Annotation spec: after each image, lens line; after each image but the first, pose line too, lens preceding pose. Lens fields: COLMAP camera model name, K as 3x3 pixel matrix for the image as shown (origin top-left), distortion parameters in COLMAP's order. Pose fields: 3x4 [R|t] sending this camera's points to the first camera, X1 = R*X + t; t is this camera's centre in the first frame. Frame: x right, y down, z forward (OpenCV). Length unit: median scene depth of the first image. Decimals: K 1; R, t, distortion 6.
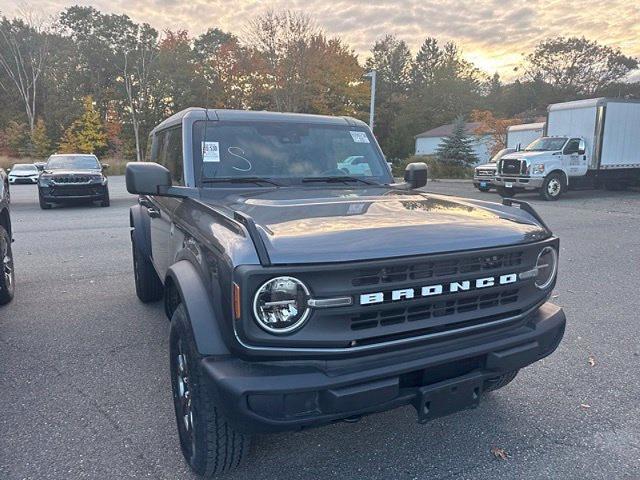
lens RADIAL K [[456.7, 0, 326.0], [0, 456.7, 242.7], [0, 0, 1]] dist [0.025137, -0.020021]
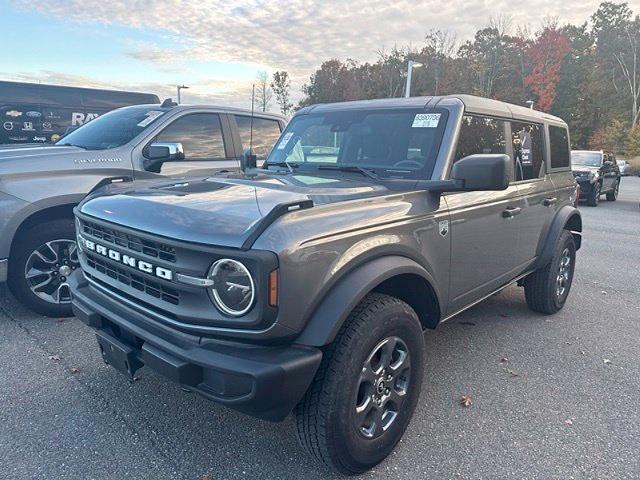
lens RADIAL K [[456.7, 0, 326.0], [0, 456.7, 242.7], [0, 0, 1]] dist [0.025137, -0.020021]
pose [[0.381337, 0.191920, -0.904295, 0.137204], [-0.189540, 0.973662, 0.126714, -0.016069], [0.904797, 0.123079, 0.407670, 0.094535]]
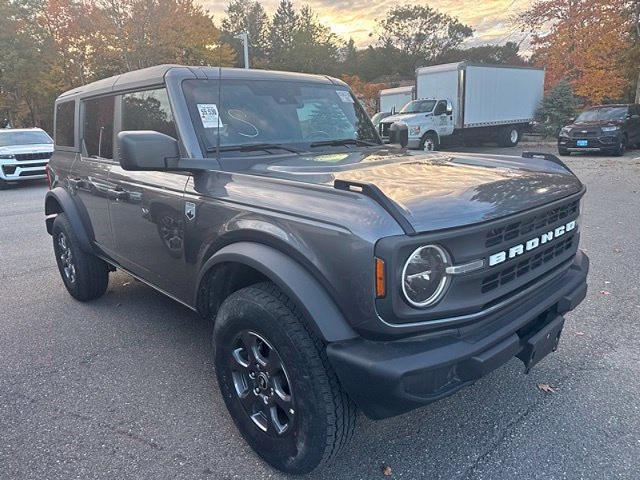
lens RADIAL K [[456.7, 0, 326.0], [0, 456.7, 242.7], [0, 0, 1]] dist [0.025137, -0.020021]
pose [[0.957035, -0.105135, 0.270243, -0.044639], [0.086707, 0.993074, 0.079284, -0.001688], [-0.276707, -0.052446, 0.959522, 0.014784]]
